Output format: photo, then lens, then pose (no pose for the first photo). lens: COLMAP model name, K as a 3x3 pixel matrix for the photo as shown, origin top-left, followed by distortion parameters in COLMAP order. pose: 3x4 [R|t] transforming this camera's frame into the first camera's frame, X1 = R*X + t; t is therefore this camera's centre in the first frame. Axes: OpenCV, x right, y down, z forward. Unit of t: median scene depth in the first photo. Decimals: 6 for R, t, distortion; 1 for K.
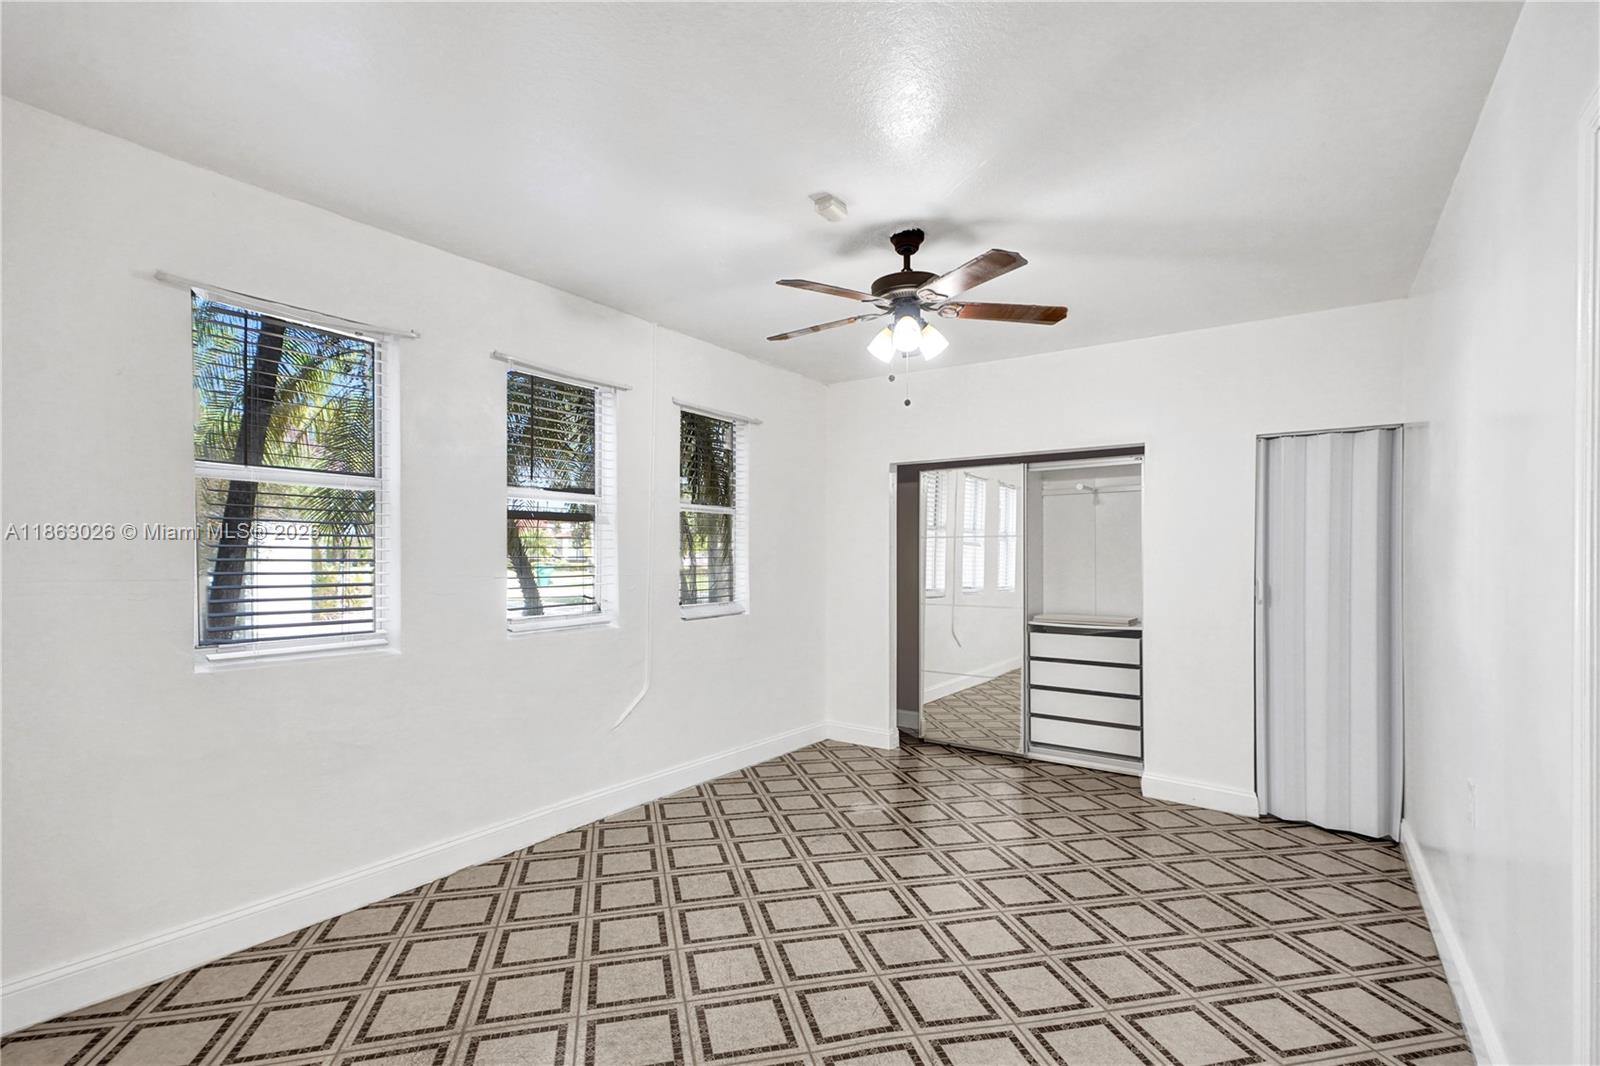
lens RADIAL K [[738.2, 0, 801.2], [0, 738.2, 545.2], [0, 0, 1]] dist [-0.000401, 0.000557]
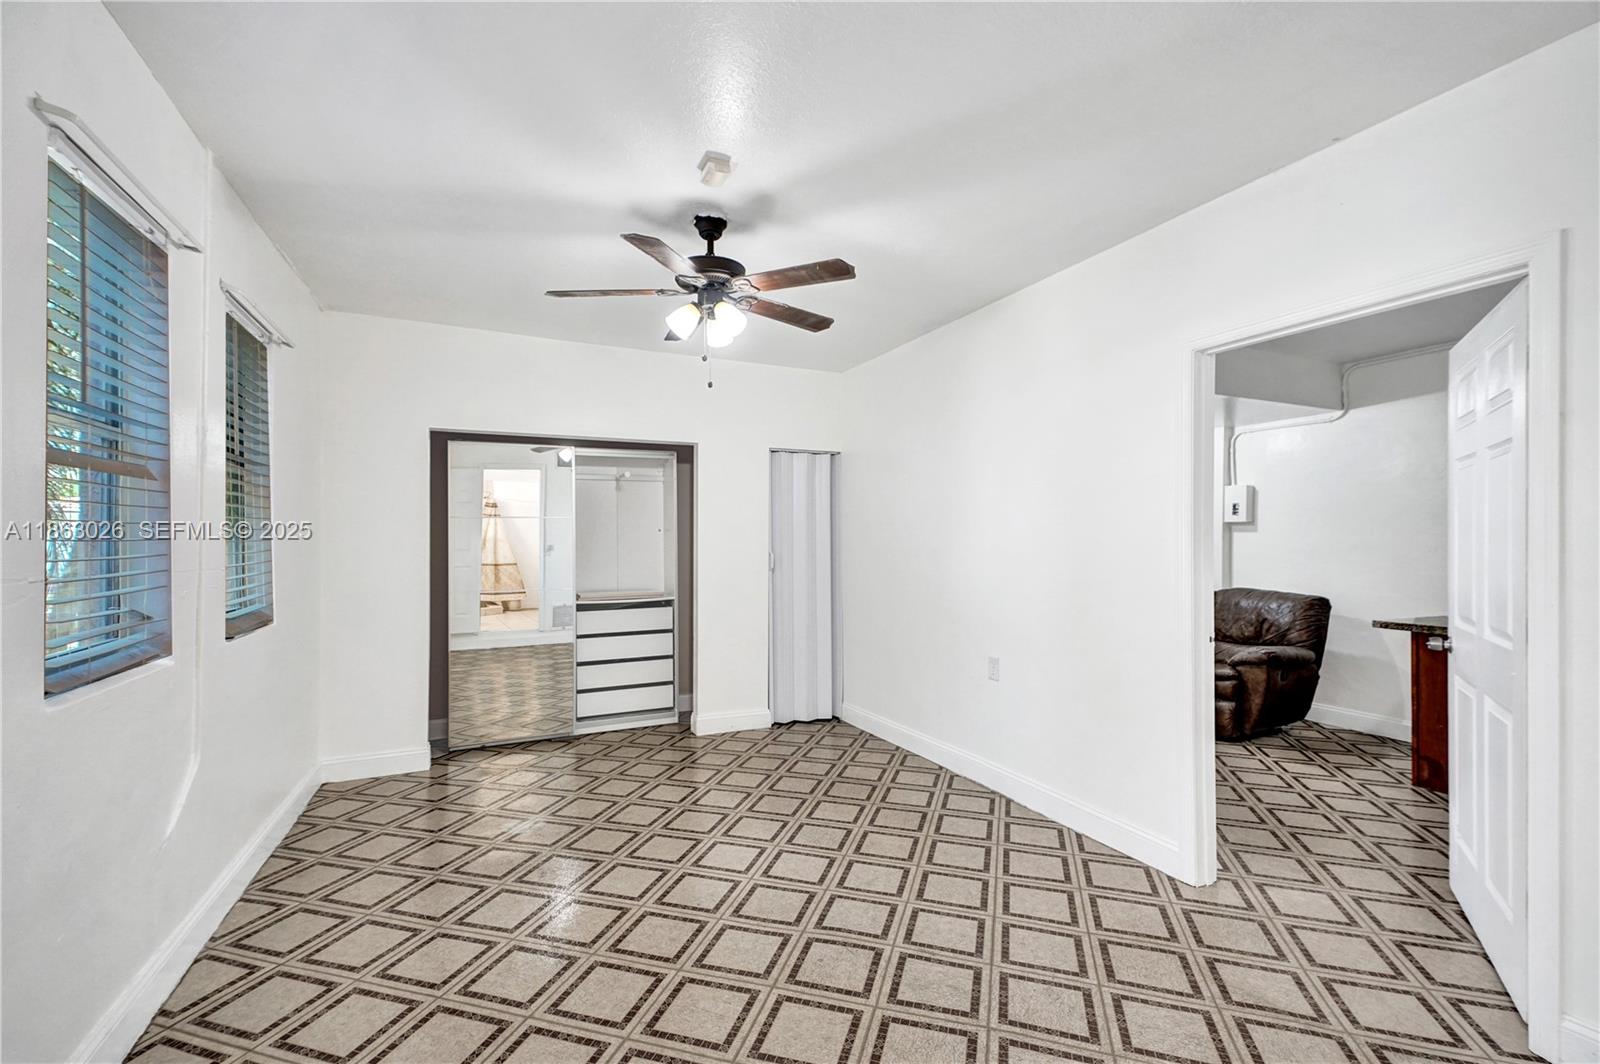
lens RADIAL K [[692.0, 0, 806.6], [0, 692.0, 528.1], [0, 0, 1]] dist [0.014753, -0.000052]
pose [[0.493610, 0.005276, 0.869667, -0.377246], [-0.004344, 0.999984, -0.003601, 0.004184], [-0.869672, -0.002000, 0.493625, 0.250677]]
